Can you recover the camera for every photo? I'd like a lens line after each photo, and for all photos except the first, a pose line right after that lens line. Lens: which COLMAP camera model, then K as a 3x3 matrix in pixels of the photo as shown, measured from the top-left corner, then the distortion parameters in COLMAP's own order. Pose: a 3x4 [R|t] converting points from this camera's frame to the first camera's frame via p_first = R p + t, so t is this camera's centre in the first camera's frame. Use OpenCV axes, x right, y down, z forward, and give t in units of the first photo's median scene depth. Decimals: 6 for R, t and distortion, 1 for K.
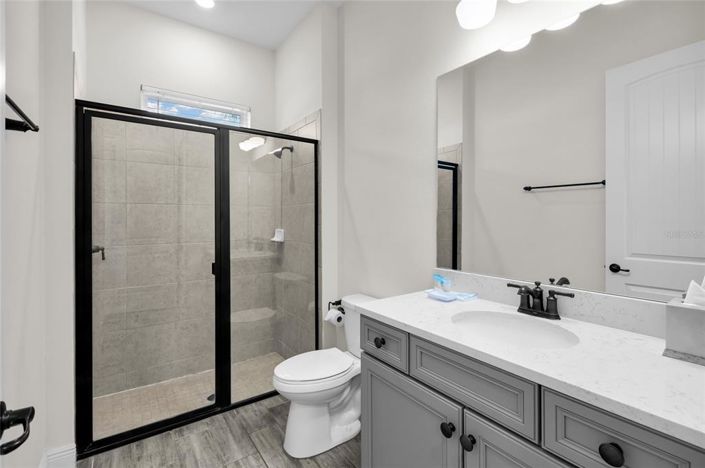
lens RADIAL K [[320.3, 0, 350.2], [0, 320.3, 228.3], [0, 0, 1]] dist [-0.001489, -0.000253]
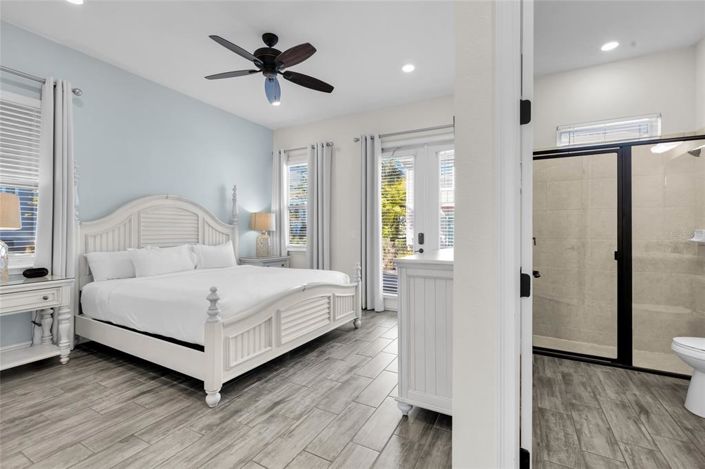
lens RADIAL K [[320.3, 0, 350.2], [0, 320.3, 228.8], [0, 0, 1]] dist [-0.001489, -0.000253]
pose [[0.441153, -0.011588, -0.897357, 0.259266], [-0.017409, 0.999618, -0.021467, 0.060982], [0.897263, 0.025092, 0.440783, -0.534653]]
